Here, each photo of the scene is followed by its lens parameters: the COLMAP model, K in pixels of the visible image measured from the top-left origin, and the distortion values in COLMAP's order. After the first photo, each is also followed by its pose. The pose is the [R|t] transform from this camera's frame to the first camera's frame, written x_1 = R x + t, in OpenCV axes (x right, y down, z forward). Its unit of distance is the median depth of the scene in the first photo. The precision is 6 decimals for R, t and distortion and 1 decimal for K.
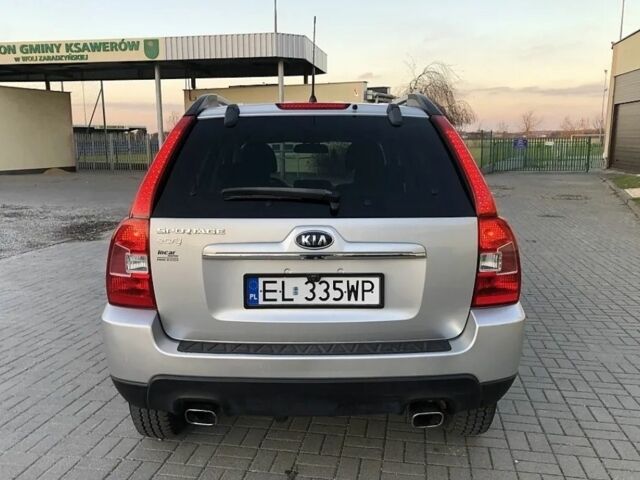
lens RADIAL K [[587.6, 0, 320.0], [0, 587.6, 240.0], [0, 0, 1]] dist [0.025716, -0.000020]
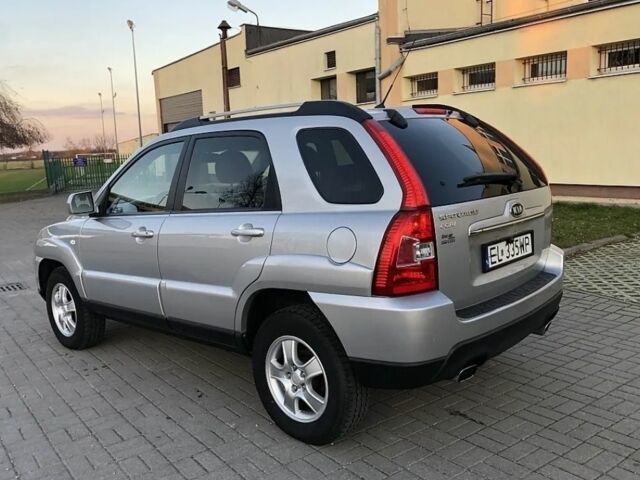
lens RADIAL K [[587.6, 0, 320.0], [0, 587.6, 240.0], [0, 0, 1]] dist [0.025716, -0.000020]
pose [[0.694007, -0.140031, 0.706219, -1.217131], [0.163688, 0.985904, 0.034631, -0.049600], [-0.701114, 0.091566, 0.707146, 0.369216]]
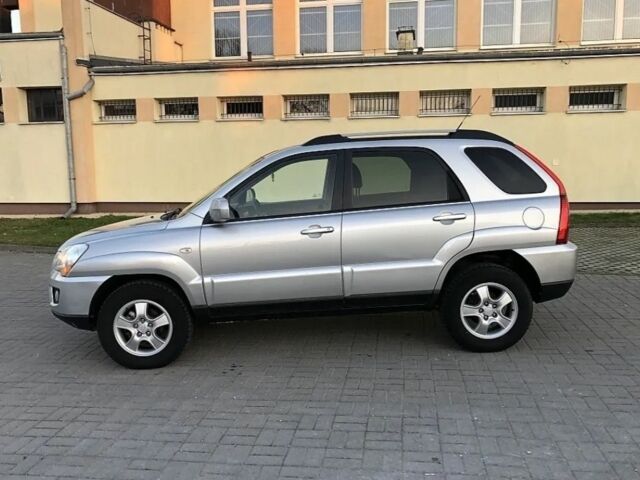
lens RADIAL K [[577.8, 0, 329.1], [0, 577.8, 240.3], [0, 0, 1]] dist [0.021702, 0.007149]
pose [[-0.014223, -0.130580, 0.991336, -2.275775], [0.187652, 0.973472, 0.130919, -0.299318], [-0.982133, 0.187888, 0.010658, 1.825257]]
